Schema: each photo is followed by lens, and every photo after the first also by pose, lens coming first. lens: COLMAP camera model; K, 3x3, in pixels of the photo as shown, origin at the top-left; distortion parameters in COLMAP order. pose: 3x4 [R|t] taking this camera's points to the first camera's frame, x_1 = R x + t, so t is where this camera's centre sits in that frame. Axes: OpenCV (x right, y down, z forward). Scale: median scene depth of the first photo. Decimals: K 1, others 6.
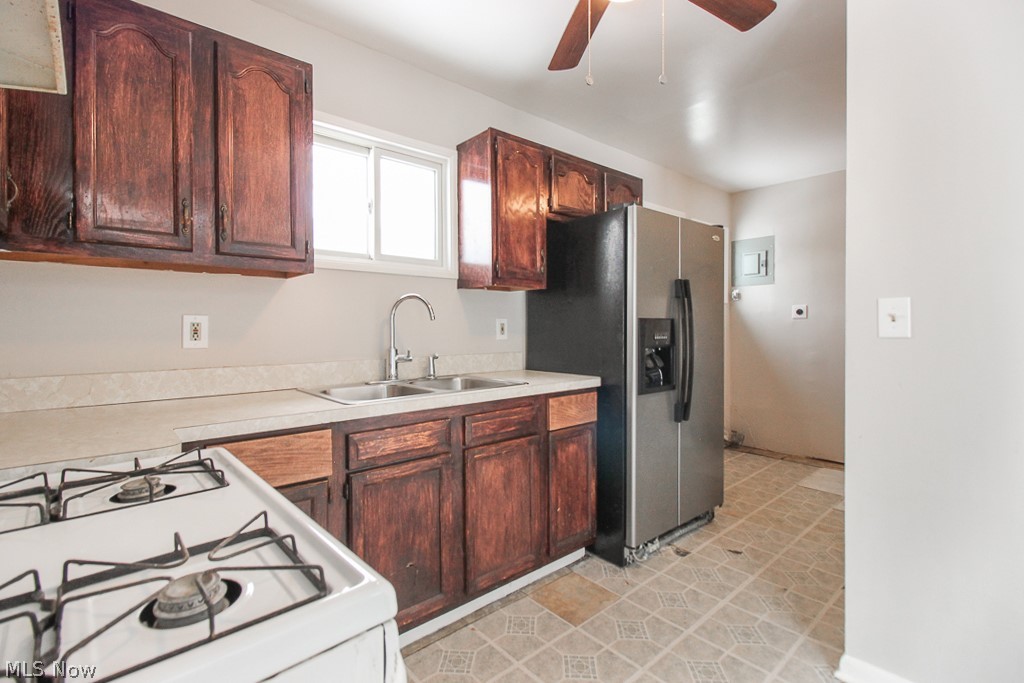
lens RADIAL K [[468.4, 0, 507.8], [0, 468.4, 331.5], [0, 0, 1]] dist [0.001688, -0.000013]
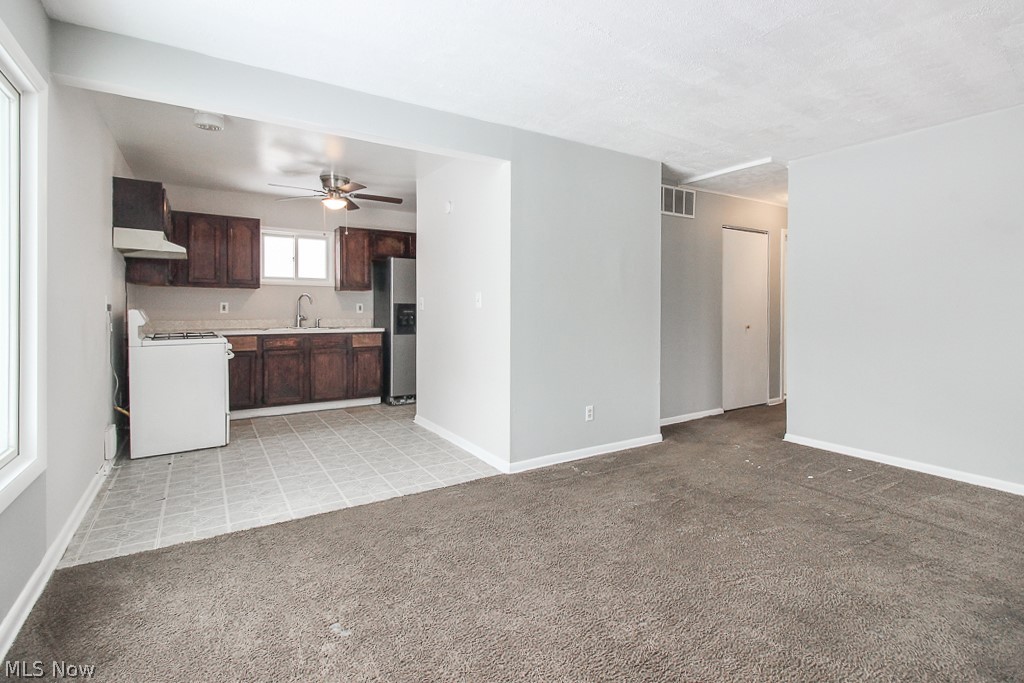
lens RADIAL K [[480.0, 0, 518.0], [0, 480.0, 314.2], [0, 0, 1]] dist [0.010367, -0.000269]
pose [[0.990592, 0.005733, -0.136730, 1.515888], [-0.006154, 0.999978, -0.002656, 0.035965], [0.136712, 0.003472, 0.990605, -1.682523]]
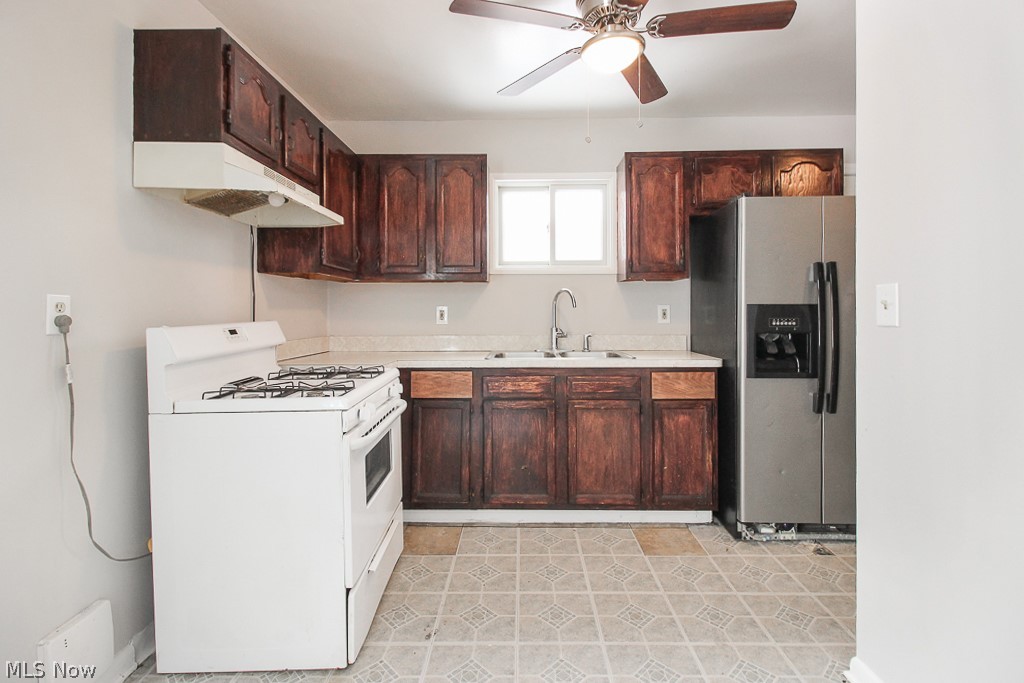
lens RADIAL K [[469.5, 0, 518.7], [0, 469.5, 314.8], [0, 0, 1]] dist [-0.000902, -0.000577]
pose [[0.748196, 0.005465, -0.663455, 0.707749], [-0.005298, 0.999983, 0.002263, -0.006033], [0.663457, 0.001822, 0.748213, -0.148897]]
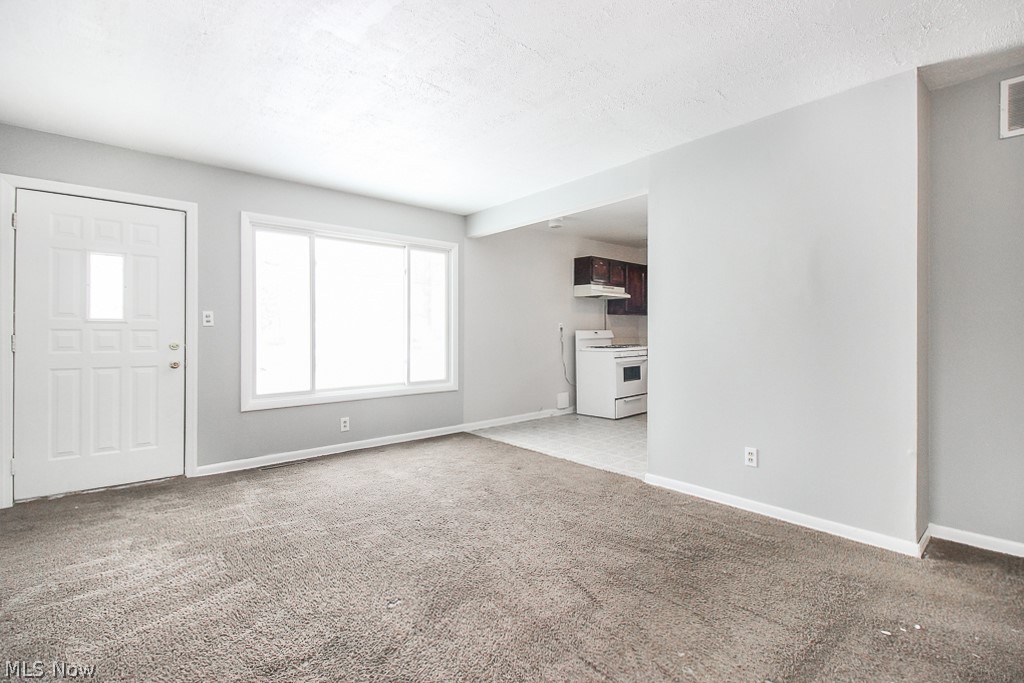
lens RADIAL K [[471.8, 0, 516.1], [0, 471.8, 333.3], [0, 0, 1]] dist [0.000280, -0.007878]
pose [[0.006160, 0.003458, -0.999975, 3.127934], [-0.009841, 0.999946, 0.003397, 0.034242], [0.999933, 0.009820, 0.006194, -0.425323]]
